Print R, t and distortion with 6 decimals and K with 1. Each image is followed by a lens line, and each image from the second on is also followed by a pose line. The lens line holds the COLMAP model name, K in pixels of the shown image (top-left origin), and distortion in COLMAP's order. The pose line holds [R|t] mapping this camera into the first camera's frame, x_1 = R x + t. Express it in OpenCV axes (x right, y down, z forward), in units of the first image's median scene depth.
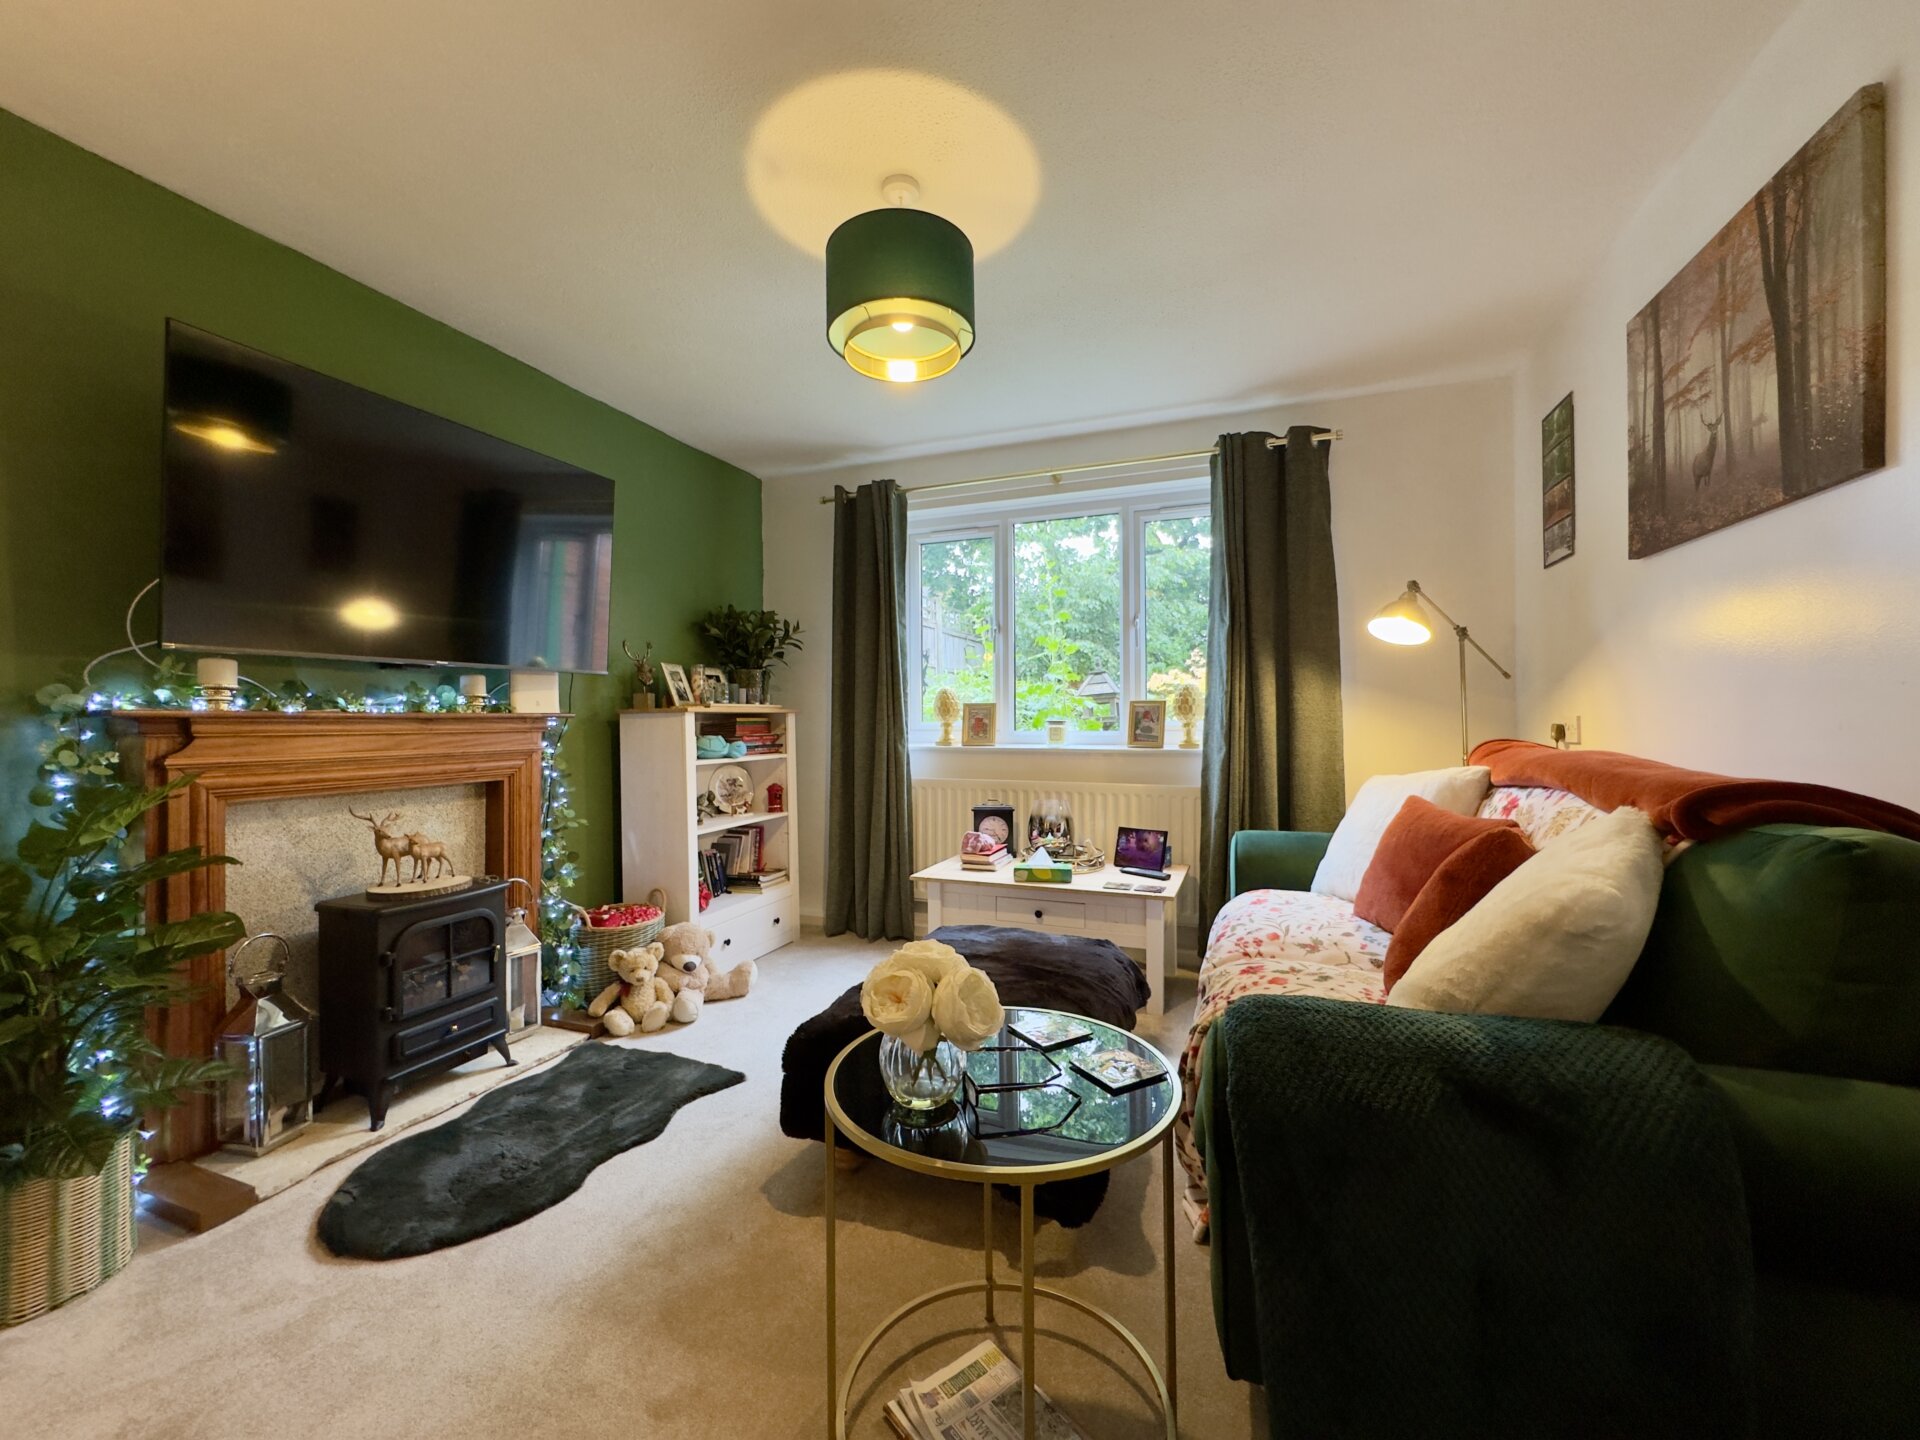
lens RADIAL K [[767.4, 0, 964.2], [0, 767.4, 718.3], [0, 0, 1]] dist [-0.003692, 0.000741]
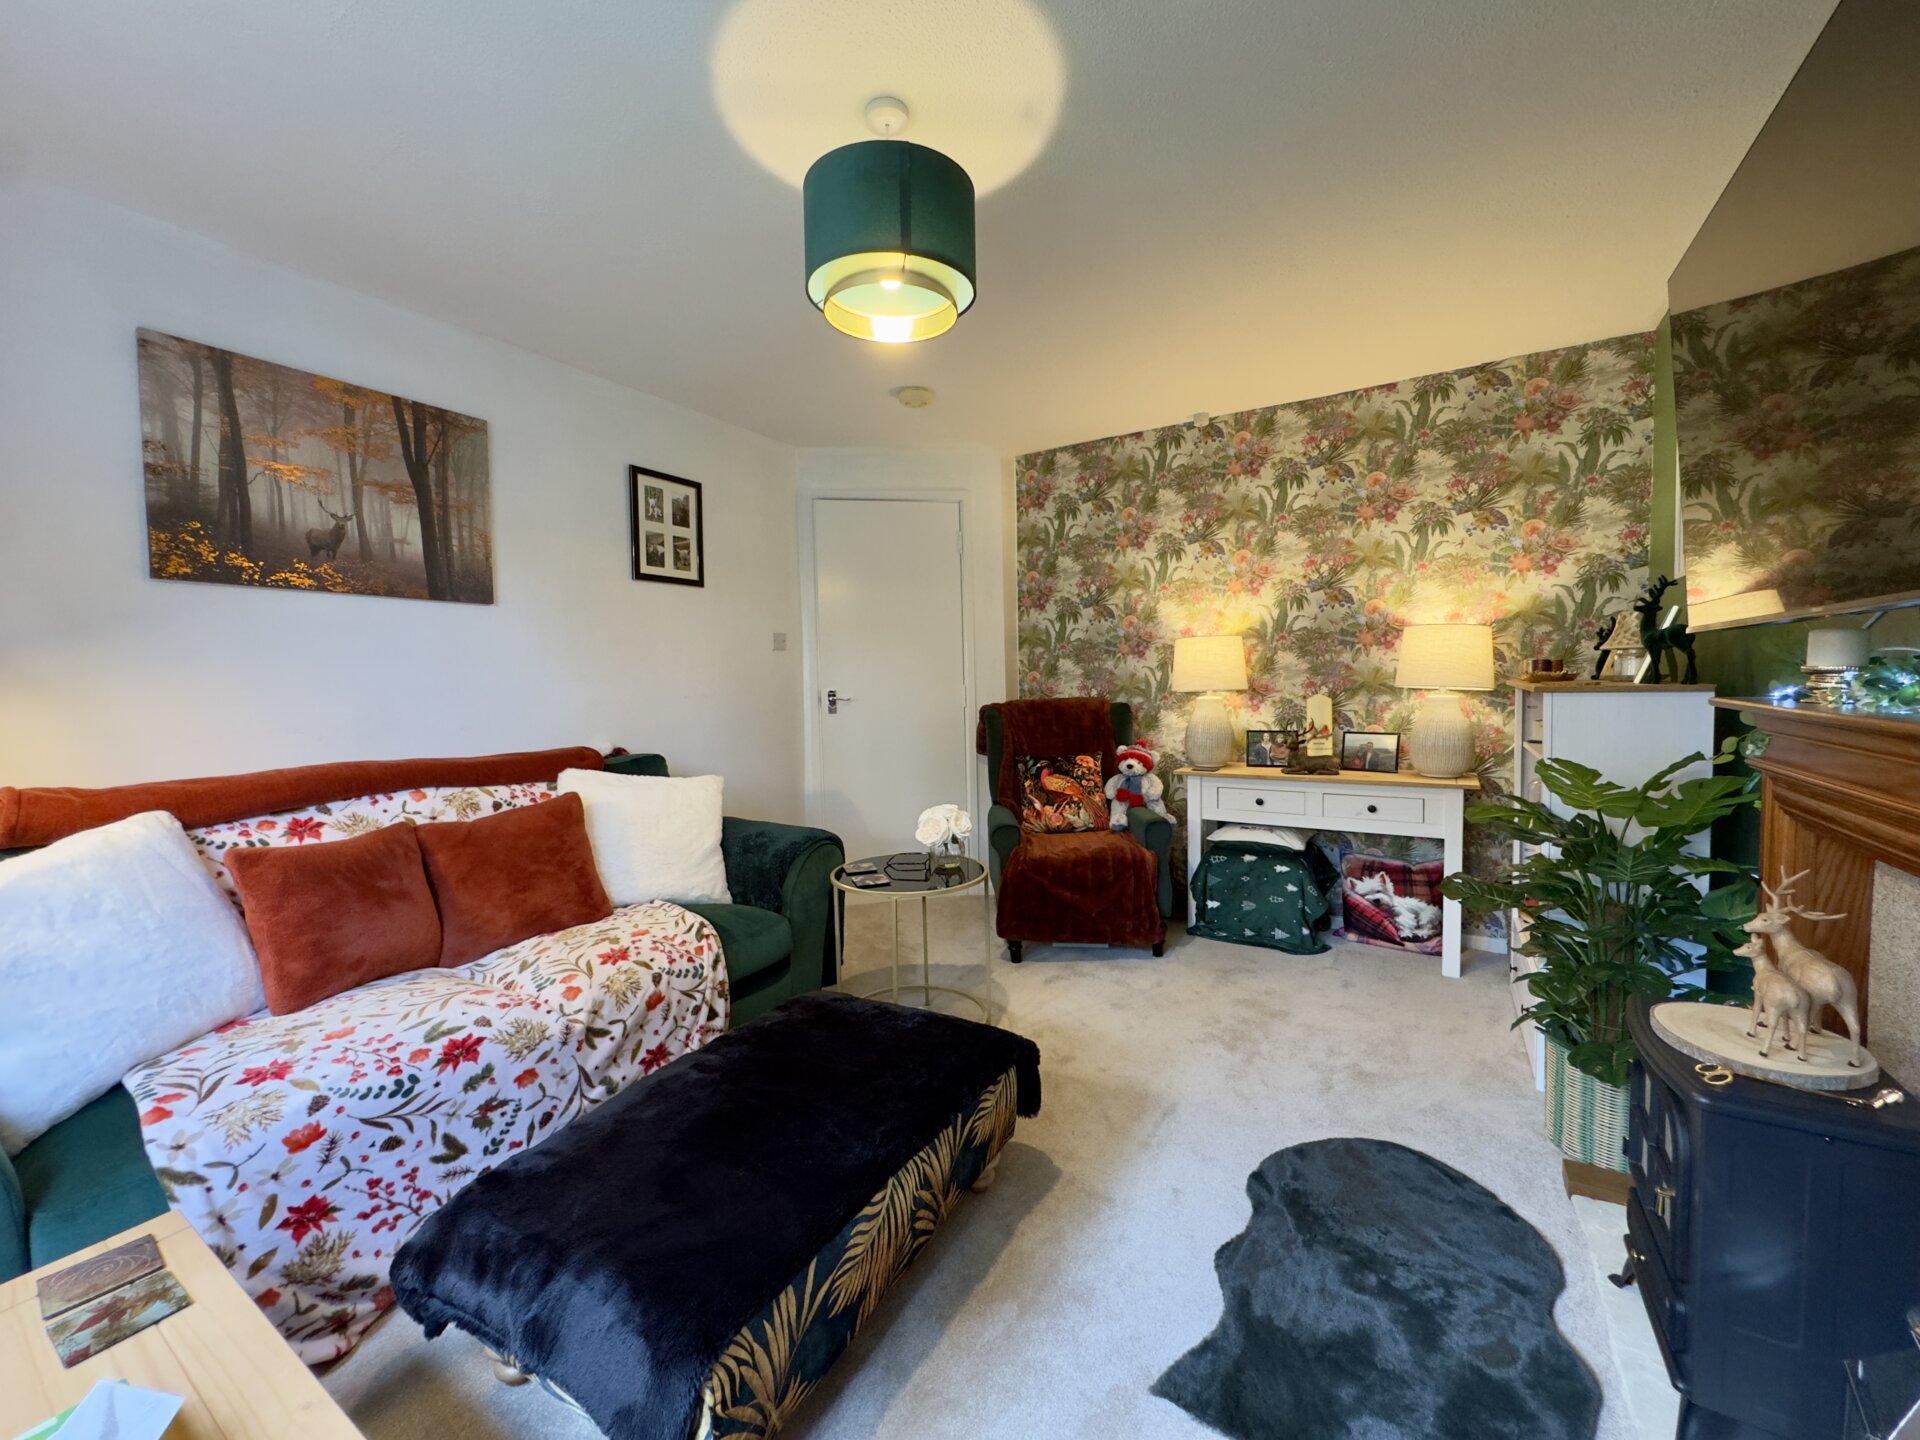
lens RADIAL K [[767.4, 0, 951.3], [0, 767.4, 713.0], [0, 0, 1]] dist [-0.003692, 0.000741]
pose [[-0.976743, 0.019699, 0.213506, -0.228702], [0.030042, 0.998521, 0.045306, -0.038871], [-0.212298, 0.050667, -0.975891, 1.292968]]
